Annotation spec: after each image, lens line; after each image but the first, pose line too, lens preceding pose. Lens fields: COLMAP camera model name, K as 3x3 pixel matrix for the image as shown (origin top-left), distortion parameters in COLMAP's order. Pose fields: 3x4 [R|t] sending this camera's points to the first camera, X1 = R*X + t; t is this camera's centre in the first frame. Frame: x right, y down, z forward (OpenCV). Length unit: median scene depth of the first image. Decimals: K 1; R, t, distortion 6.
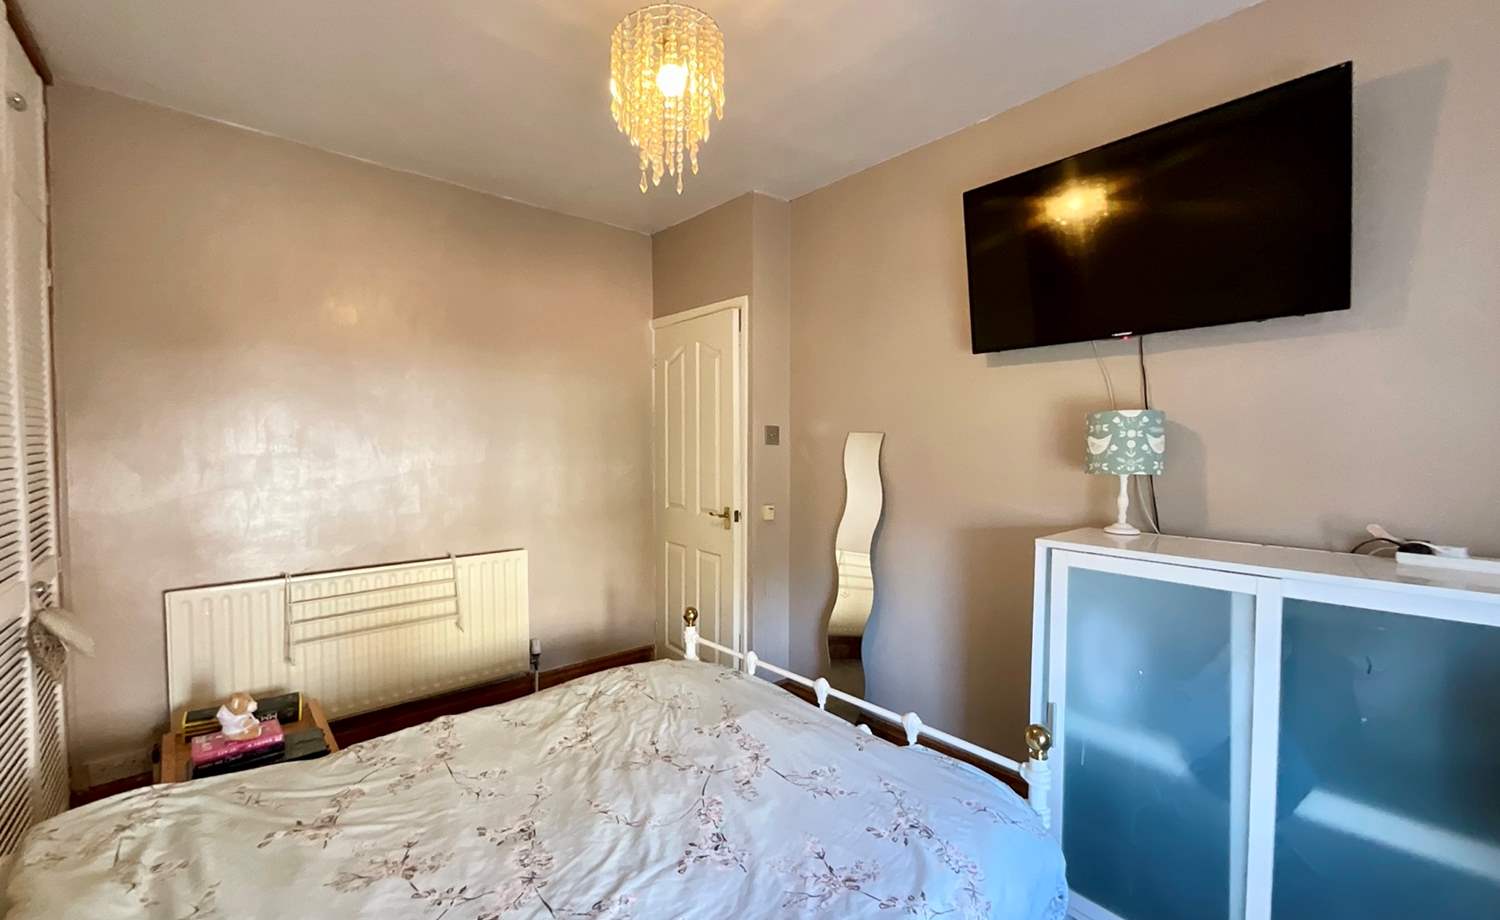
lens RADIAL K [[606.9, 0, 746.2], [0, 606.9, 462.1], [0, 0, 1]] dist [-0.000088, 0.000160]
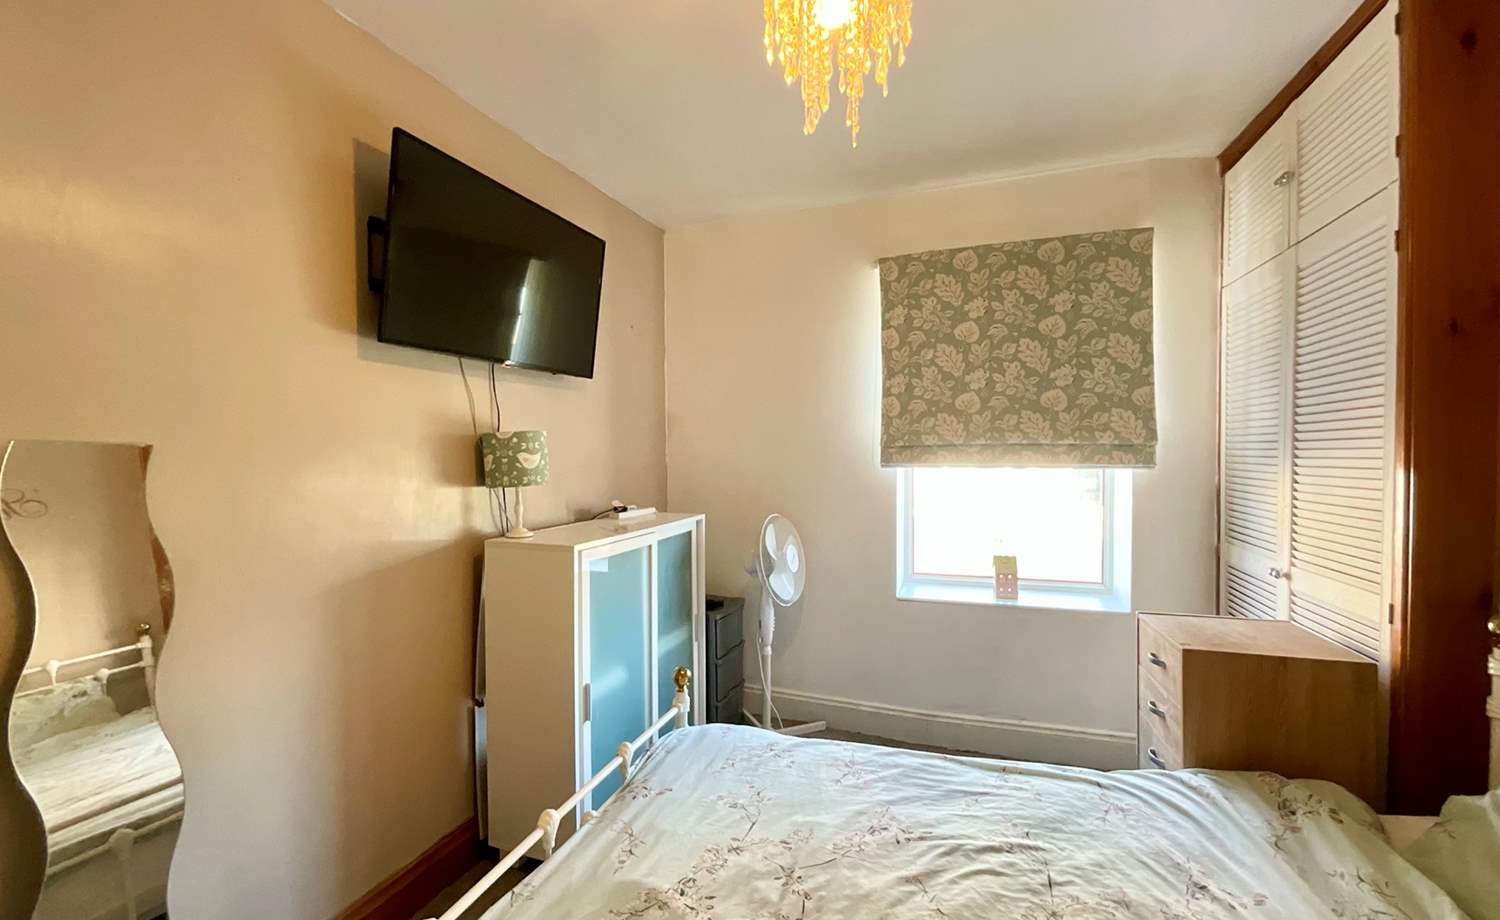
lens RADIAL K [[623.3, 0, 749.8], [0, 623.3, 463.2], [0, 0, 1]] dist [0.001604, 0.000169]
pose [[-0.496898, -0.012943, 0.867712, -0.663074], [0.035716, 0.998737, 0.035351, -0.051640], [-0.867074, 0.048557, -0.495808, 1.287108]]
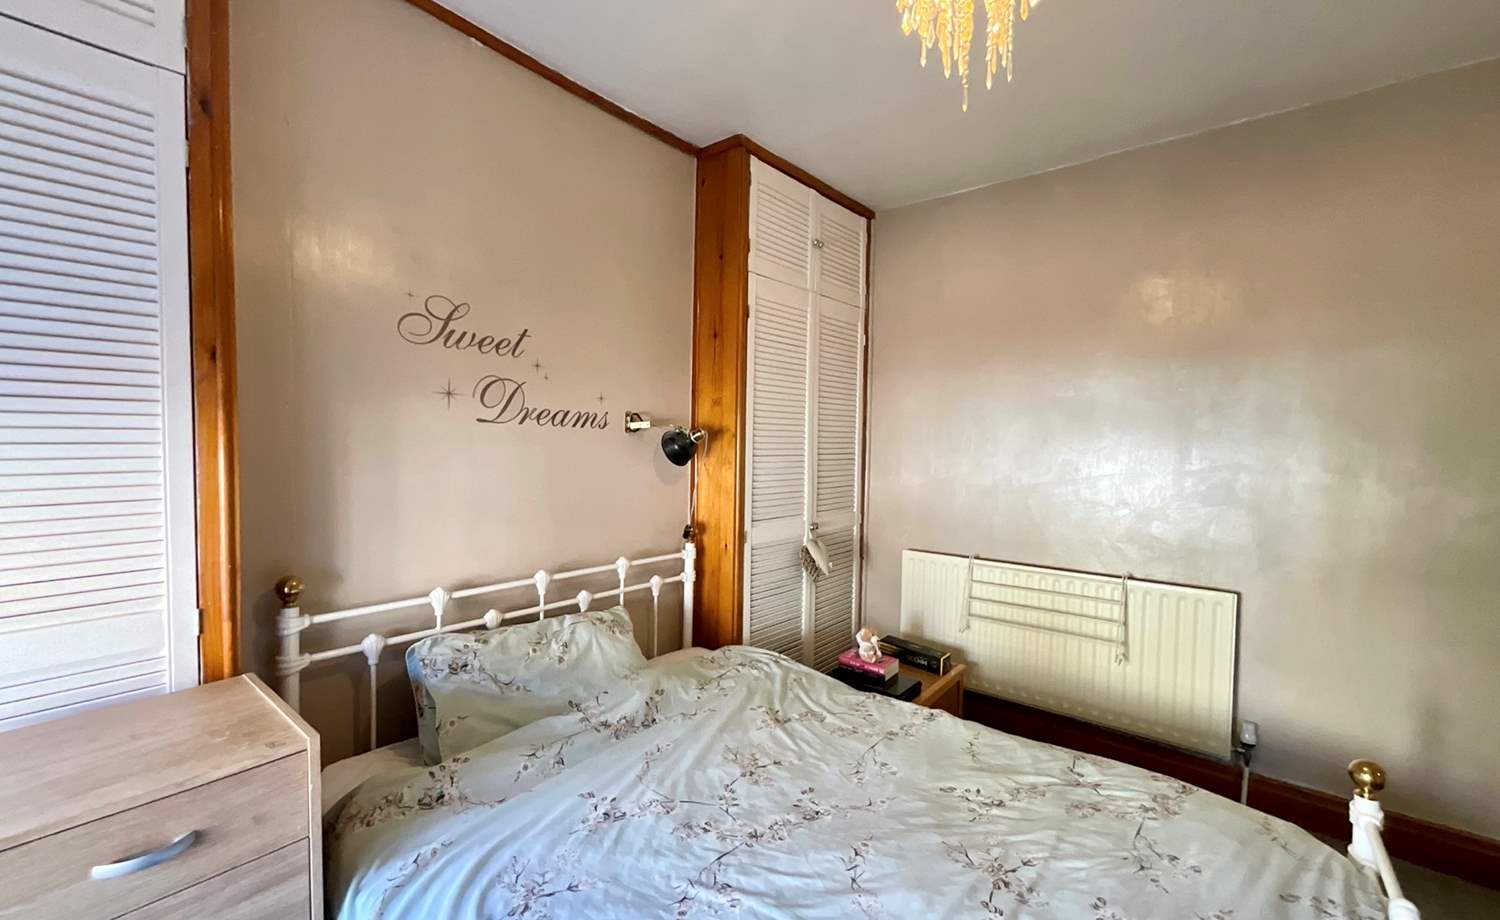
lens RADIAL K [[606.9, 0, 746.2], [0, 606.9, 462.1], [0, 0, 1]] dist [-0.000088, 0.000160]
pose [[0.152905, 0.031536, -0.987738, 0.477672], [-0.049882, 0.998463, 0.024157, -0.004021], [0.986981, 0.045576, 0.154243, 0.543009]]
